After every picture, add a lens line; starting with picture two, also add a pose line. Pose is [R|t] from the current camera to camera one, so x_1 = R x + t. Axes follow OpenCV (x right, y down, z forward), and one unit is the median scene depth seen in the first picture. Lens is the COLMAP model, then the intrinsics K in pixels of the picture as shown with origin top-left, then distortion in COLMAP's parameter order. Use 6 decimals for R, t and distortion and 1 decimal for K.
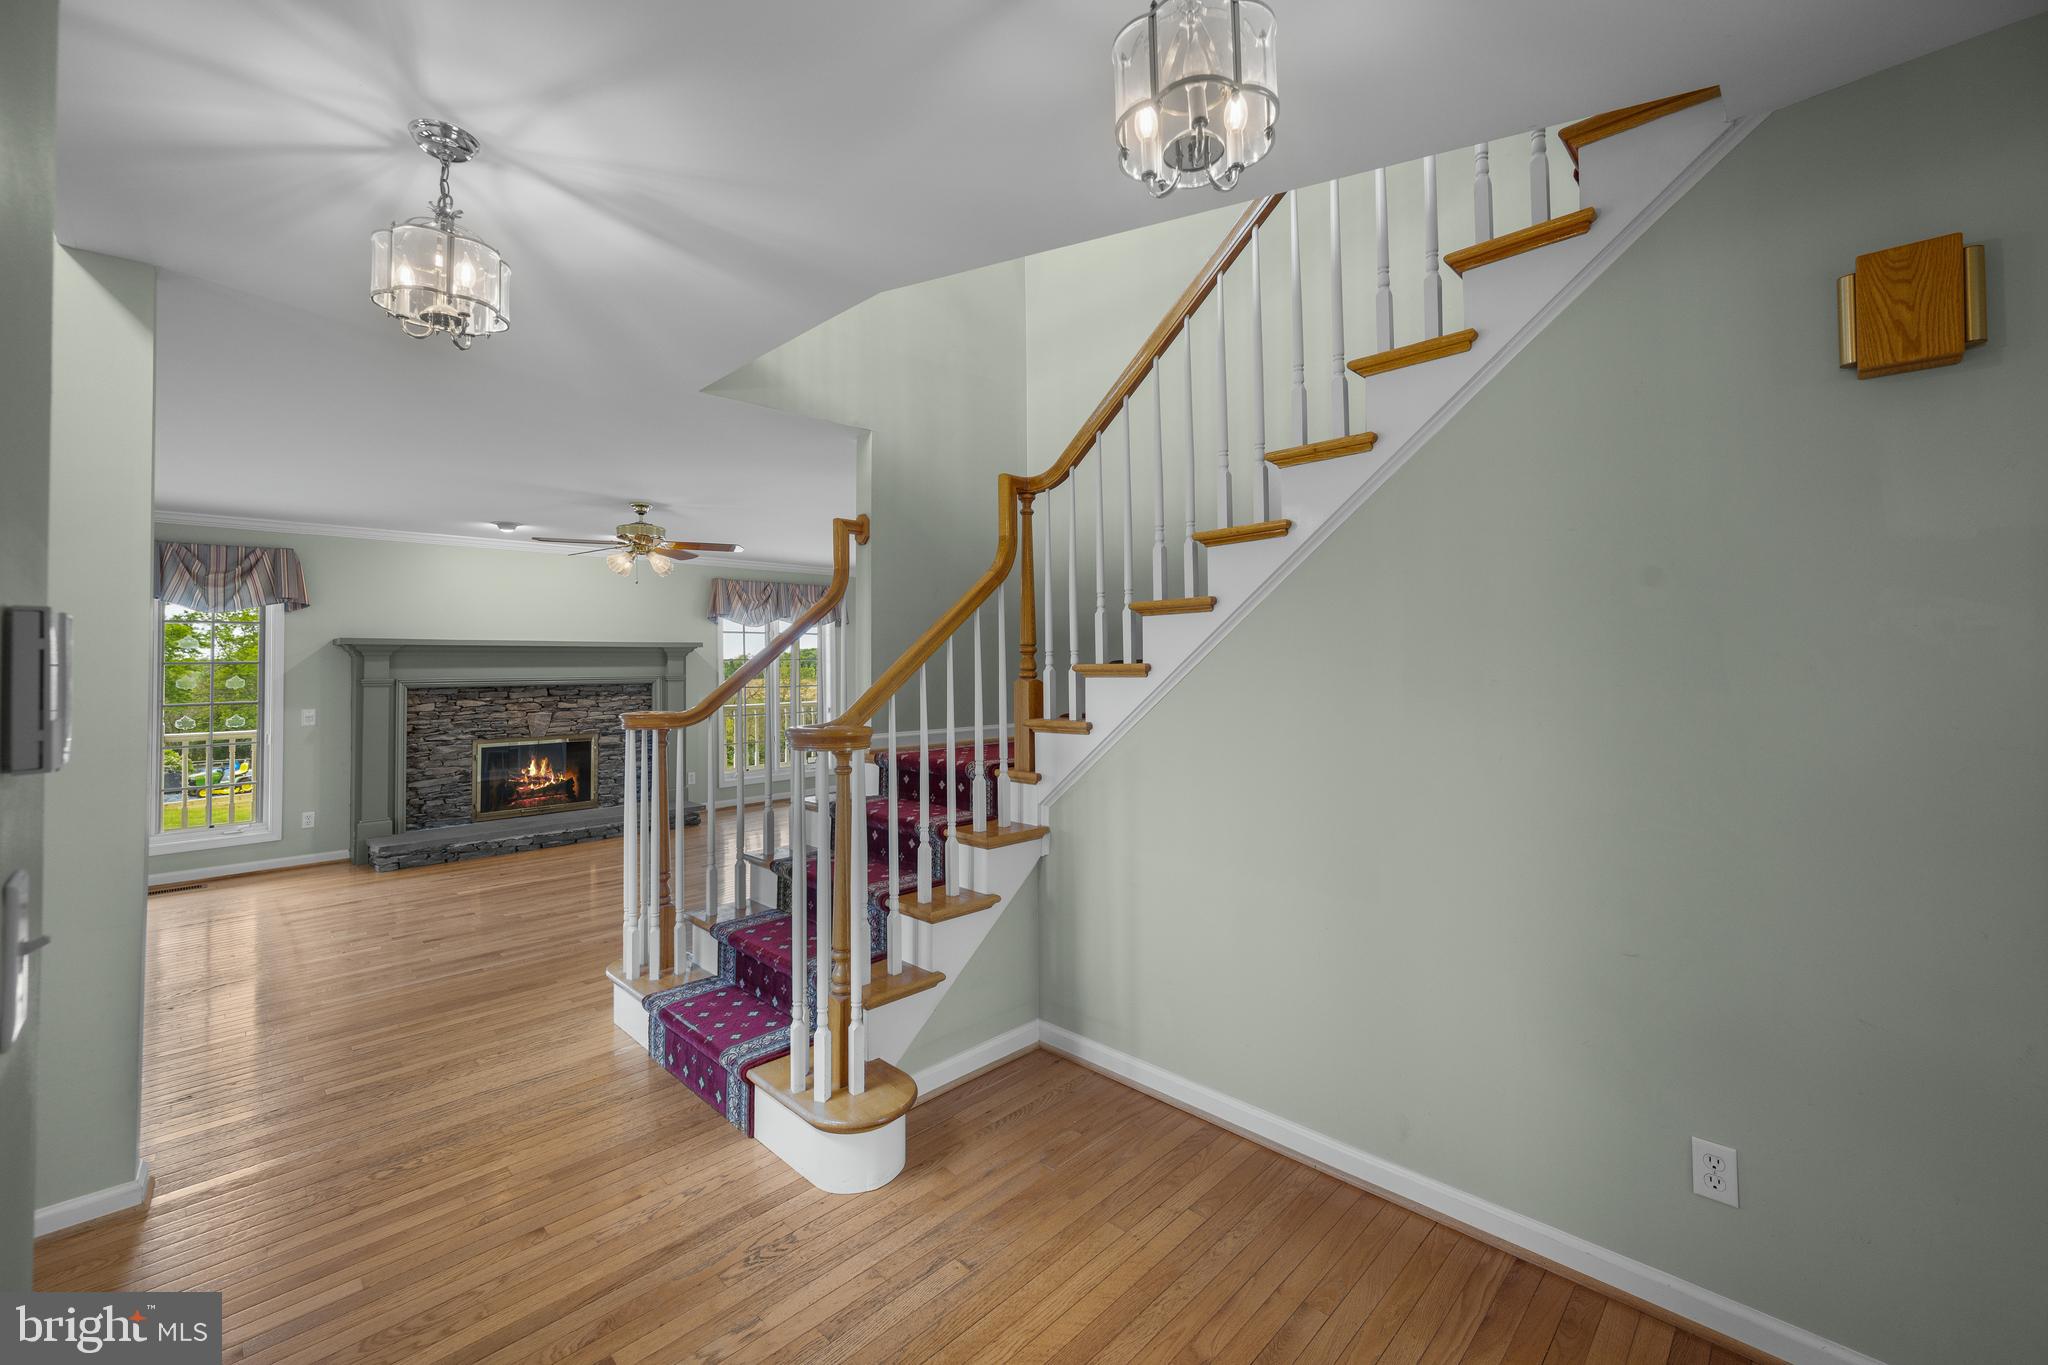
lens RADIAL K [[837.3, 0, 1033.1], [0, 837.3, 635.5], [0, 0, 1]] dist [-0.001719, -0.000294]
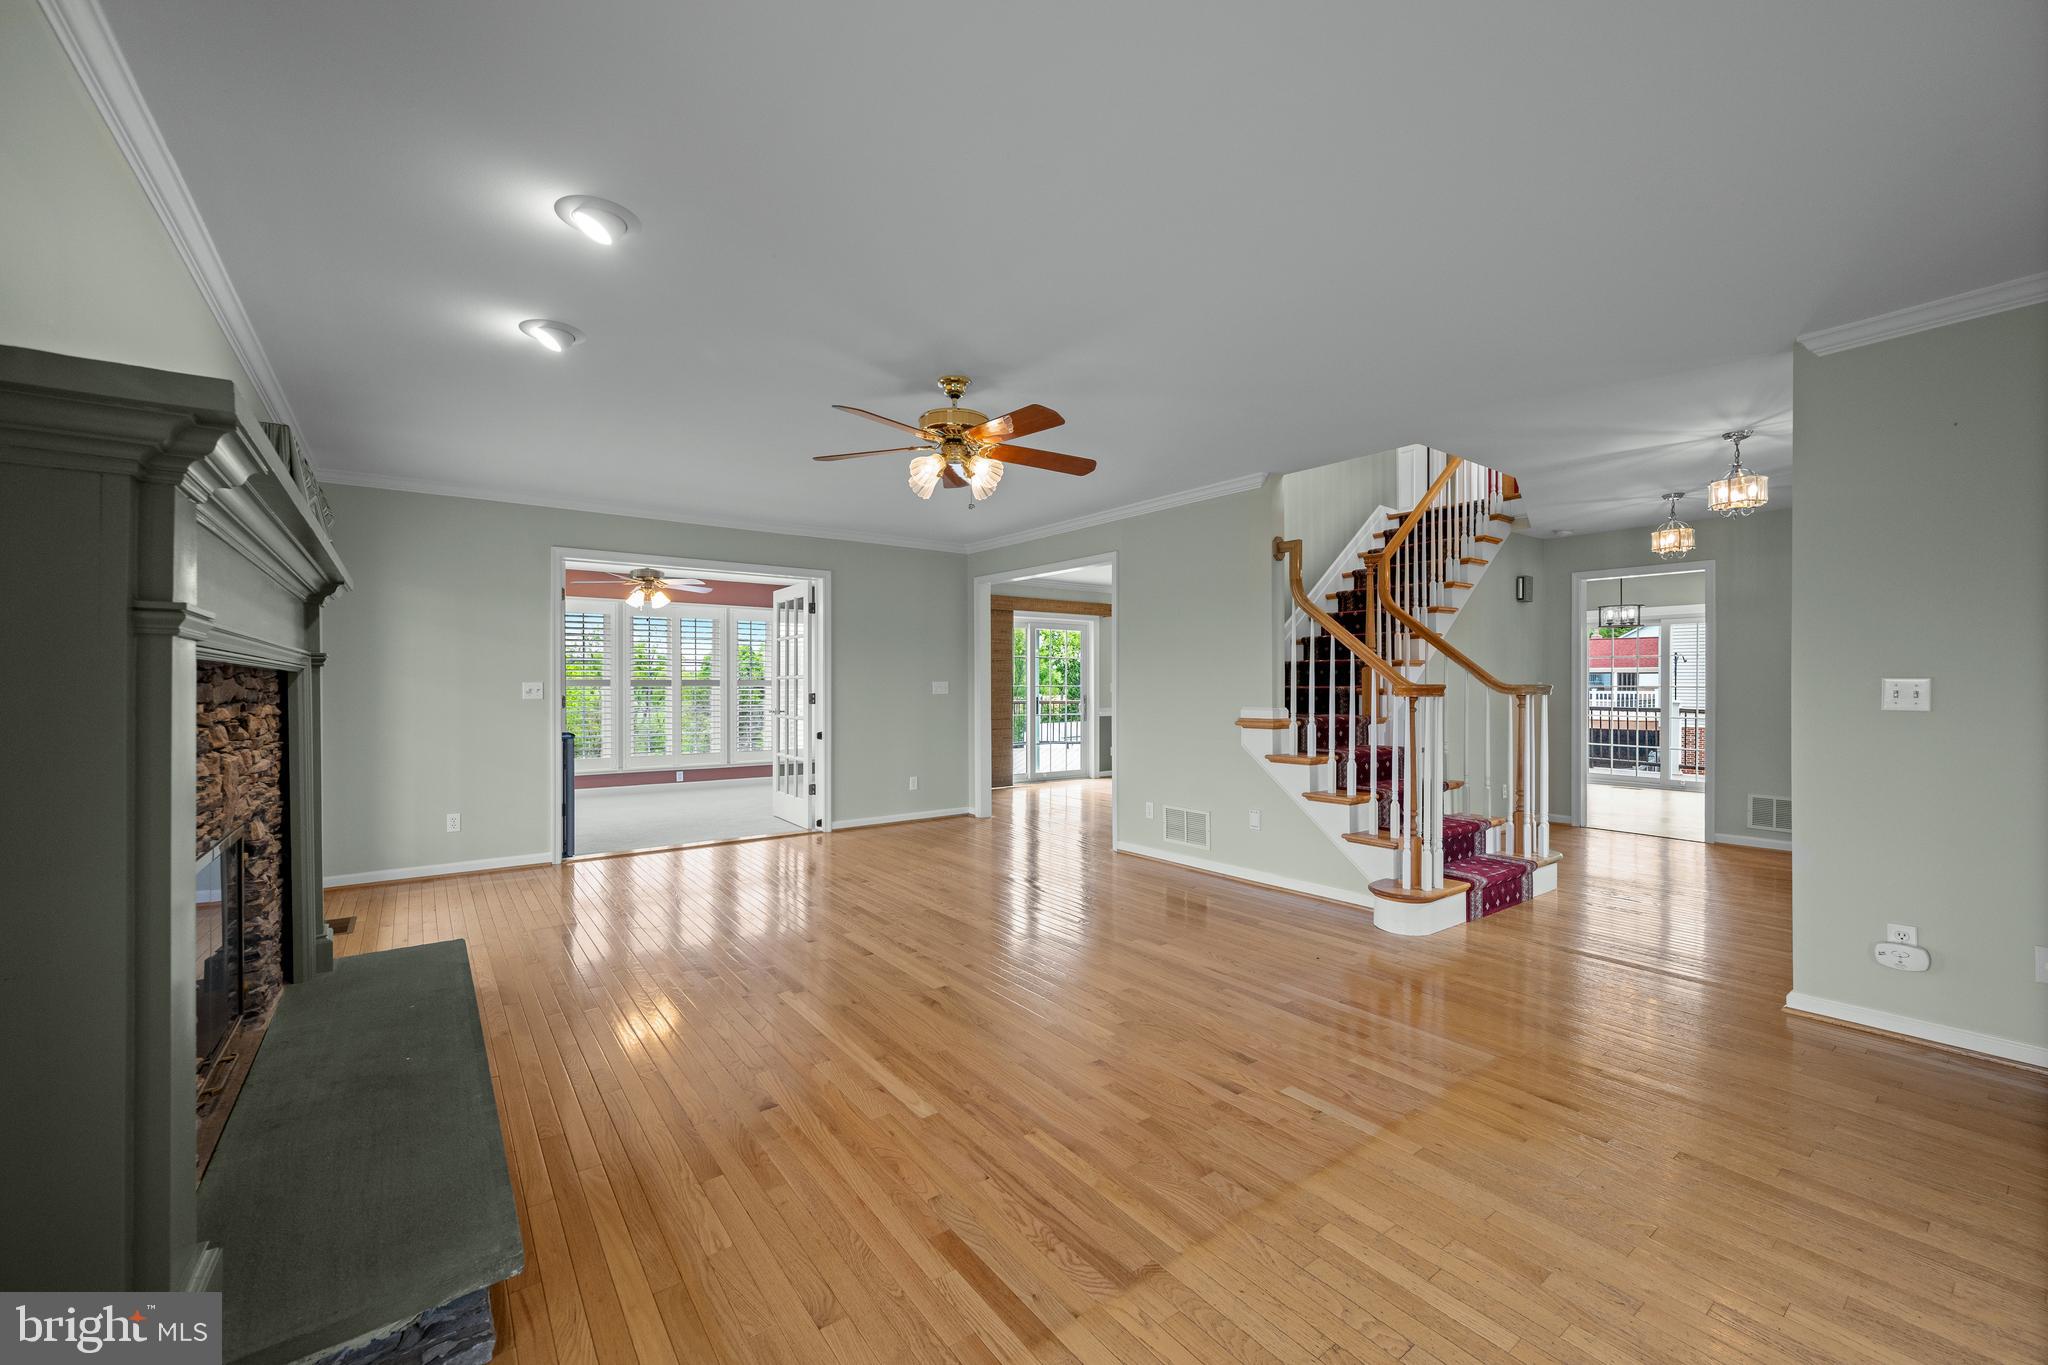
lens RADIAL K [[812.2, 0, 1023.3], [0, 812.2, 686.3], [0, 0, 1]] dist [-0.002262, -0.000106]
pose [[0.160149, 0.007118, 0.987067, -0.930529], [-0.035703, 0.999361, -0.001414, 0.063354], [-0.986447, -0.035014, 0.160300, 0.744634]]
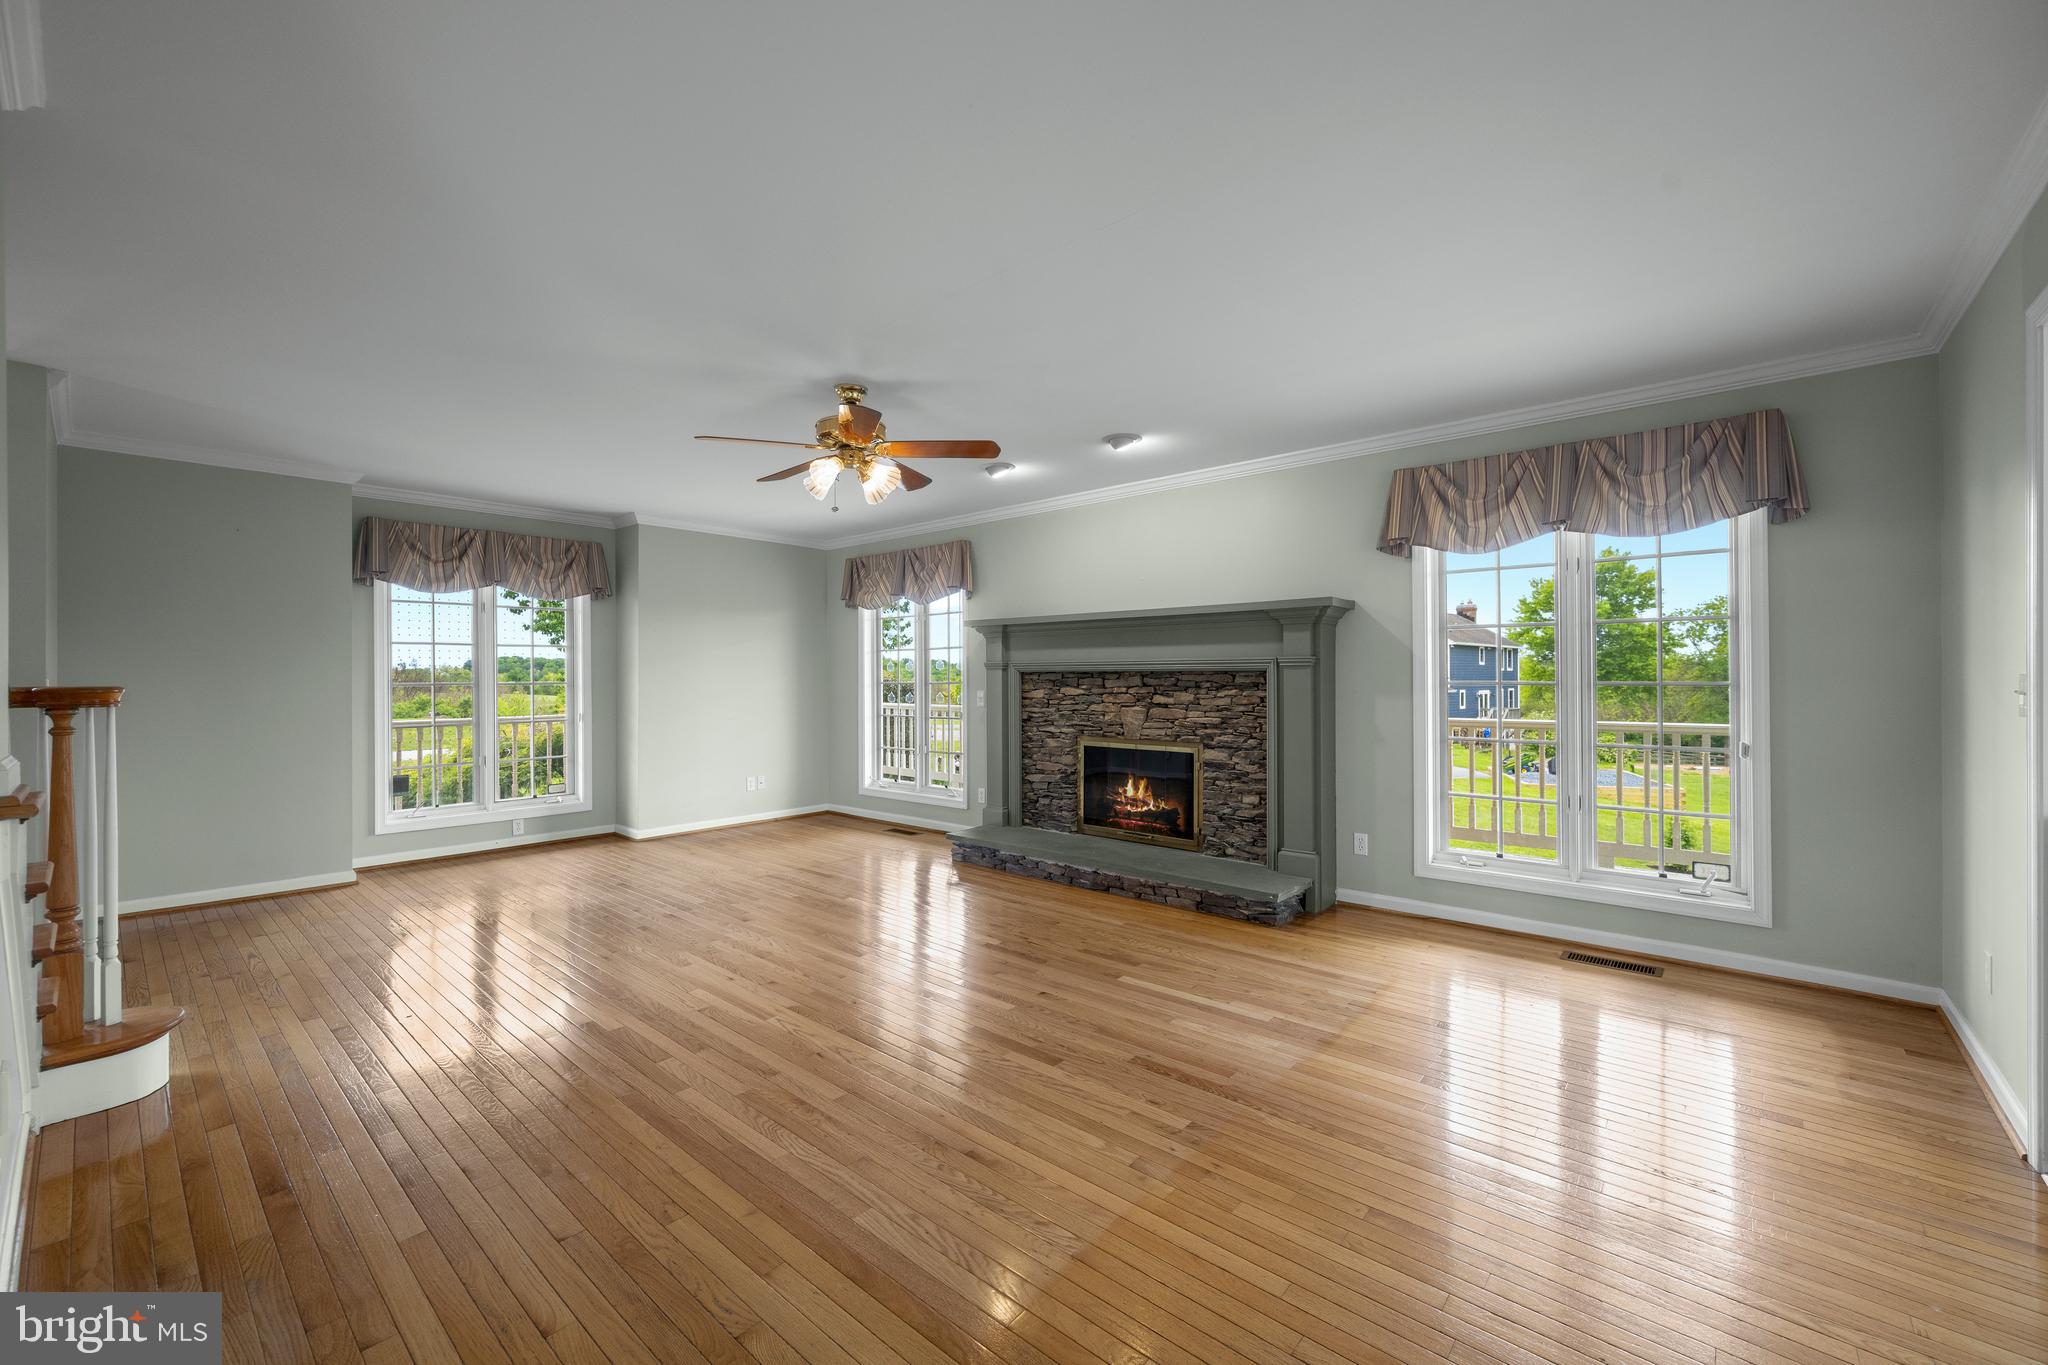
lens RADIAL K [[813.5, 0, 1018.4], [0, 813.5, 682.8], [0, 0, 1]] dist [0.001661, 0.000188]
pose [[0.050279, 0.019594, -0.998543, 0.147295], [0.038150, 0.999040, 0.021524, 0.056225], [0.998006, -0.039176, 0.049483, 0.960510]]
